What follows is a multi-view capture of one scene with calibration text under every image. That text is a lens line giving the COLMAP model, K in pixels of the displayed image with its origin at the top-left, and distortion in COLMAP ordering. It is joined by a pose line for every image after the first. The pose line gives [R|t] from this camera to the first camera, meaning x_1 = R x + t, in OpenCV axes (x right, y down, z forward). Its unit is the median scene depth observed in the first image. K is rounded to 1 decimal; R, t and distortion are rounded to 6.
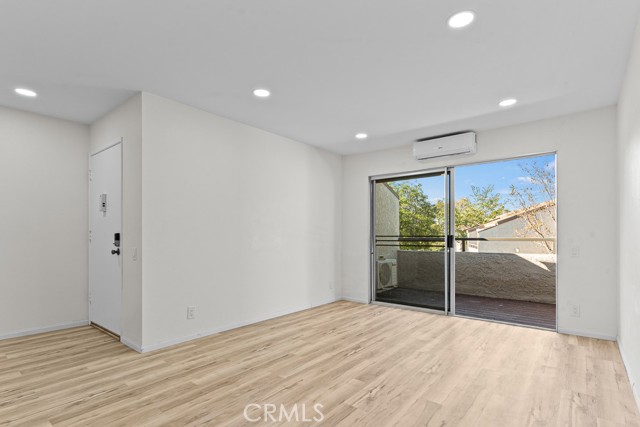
lens RADIAL K [[323.3, 0, 320.3], [0, 323.3, 236.3], [0, 0, 1]] dist [-0.000482, -0.000077]
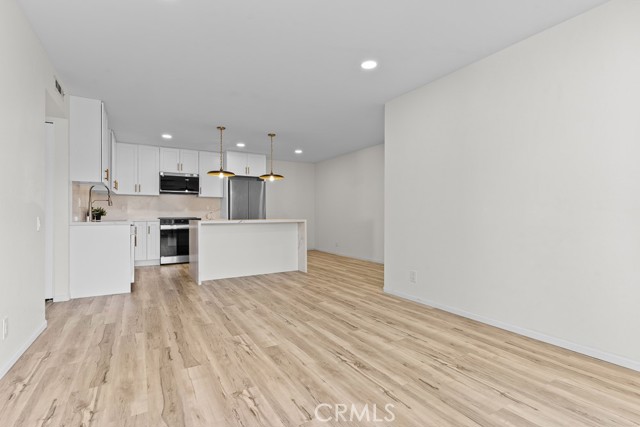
lens RADIAL K [[309.5, 0, 324.1], [0, 309.5, 216.9], [0, 0, 1]] dist [0.001265, 0.000032]
pose [[-0.343468, 0.007274, -0.939136, 0.782422], [-0.001629, 0.999964, 0.008341, 0.027012], [0.939163, 0.004394, -0.343443, 1.197634]]
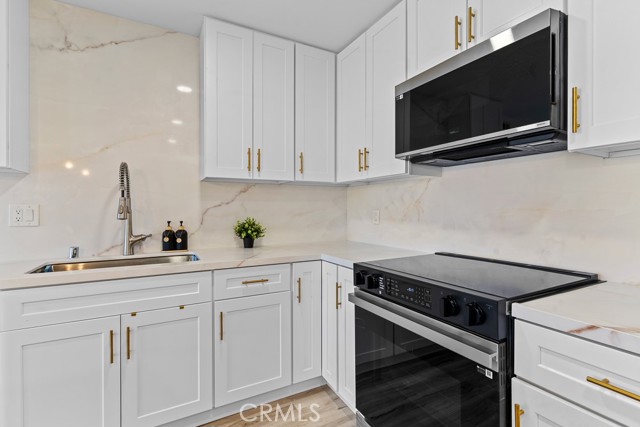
lens RADIAL K [[304.2, 0, 322.3], [0, 304.2, 209.6], [0, 0, 1]] dist [0.000646, 0.000206]
pose [[-0.925188, 0.000775, 0.379509, -0.878912], [0.002507, 0.999989, 0.004070, -0.035787], [-0.379501, 0.004717, -0.925179, 0.005404]]
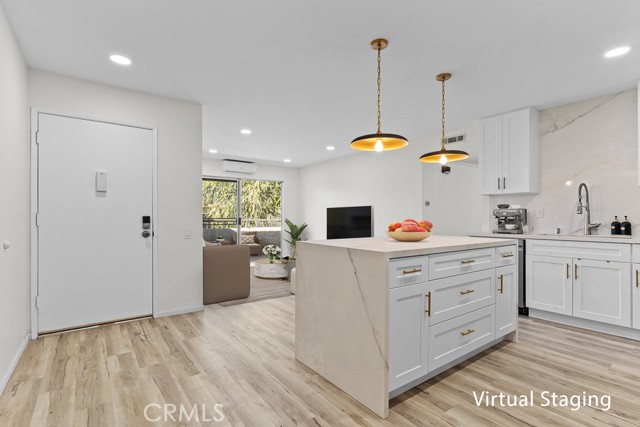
lens RADIAL K [[309.5, 0, 324.1], [0, 309.5, 216.9], [0, 0, 1]] dist [0.001265, 0.000032]
pose [[0.239213, 0.003766, 0.970960, -1.585192], [0.001499, 0.999990, -0.004248, -0.002198], [-0.970966, 0.002472, 0.239205, 0.233085]]
